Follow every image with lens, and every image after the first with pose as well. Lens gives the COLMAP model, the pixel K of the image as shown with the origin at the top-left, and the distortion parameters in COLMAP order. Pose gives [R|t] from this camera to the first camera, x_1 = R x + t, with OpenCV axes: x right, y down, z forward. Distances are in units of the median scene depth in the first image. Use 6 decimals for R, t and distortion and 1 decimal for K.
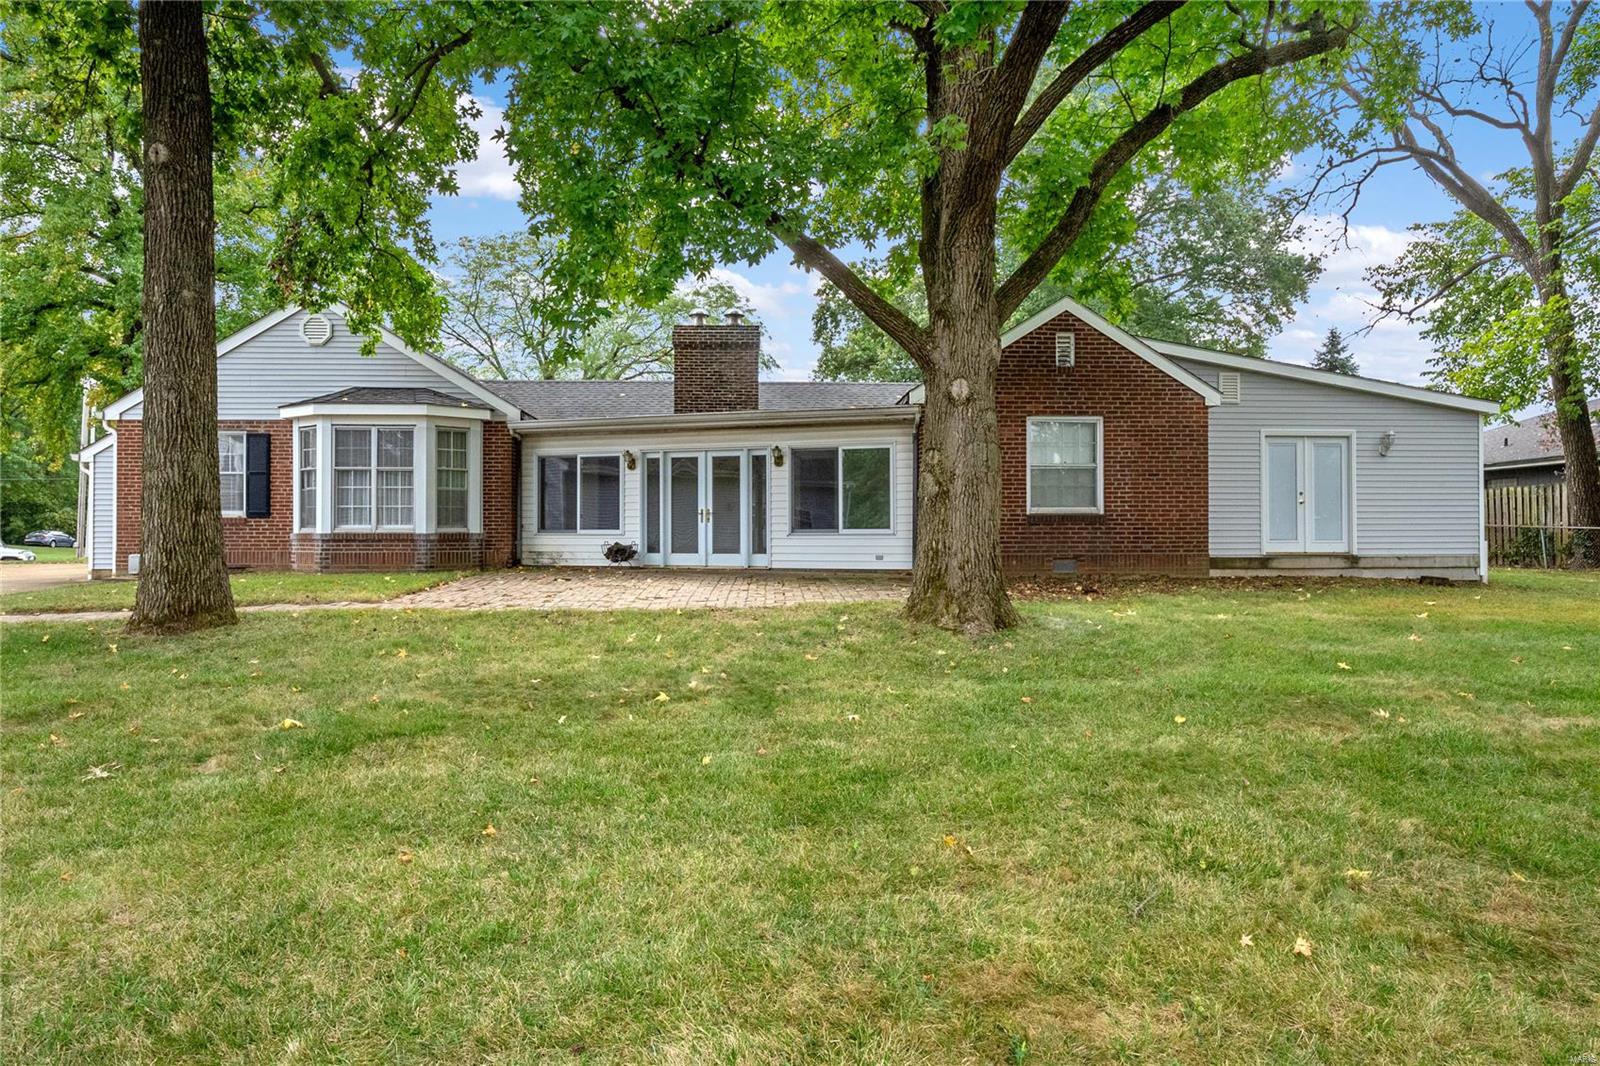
lens RADIAL K [[941.2, 0, 799.0], [0, 941.2, 530.9], [0, 0, 1]] dist [0.002473, -0.000344]
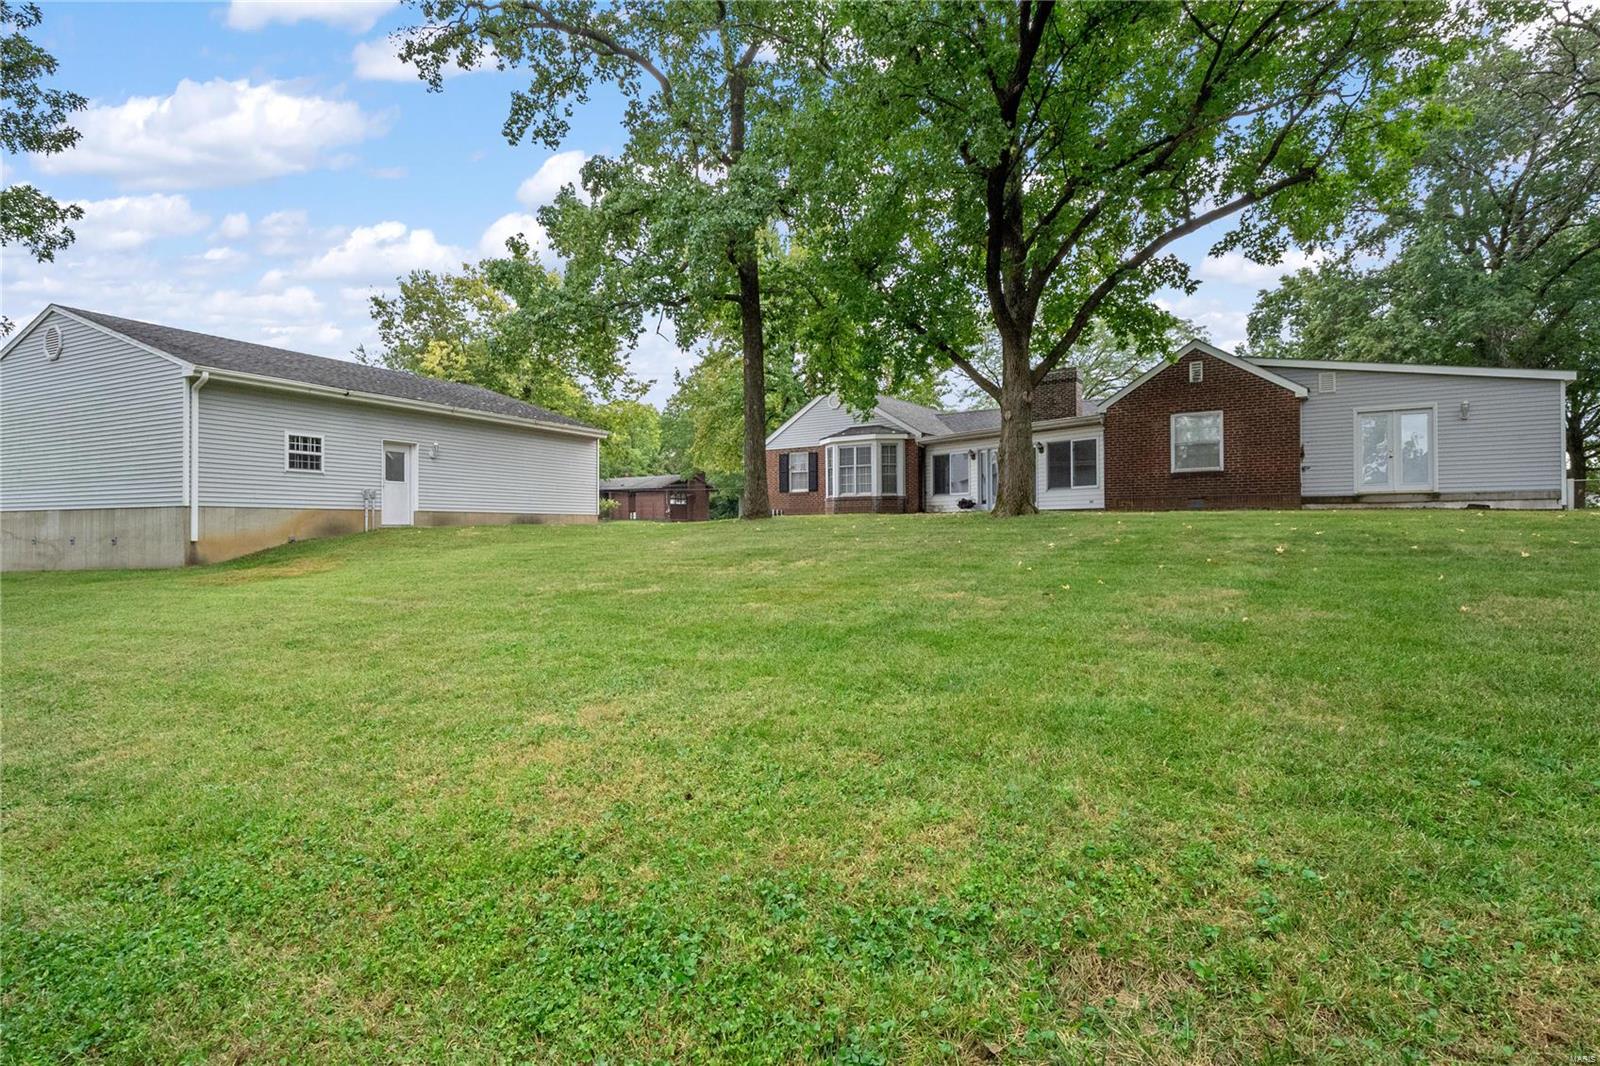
lens RADIAL K [[816.8, 0, 800.7], [0, 816.8, 532.3], [0, 0, 1]] dist [-0.005395, -0.001138]
pose [[0.789194, -0.001083, -0.614144, 0.574586], [0.007264, 0.999945, 0.007570, 0.067642], [0.614102, -0.010435, 0.789158, -0.517928]]
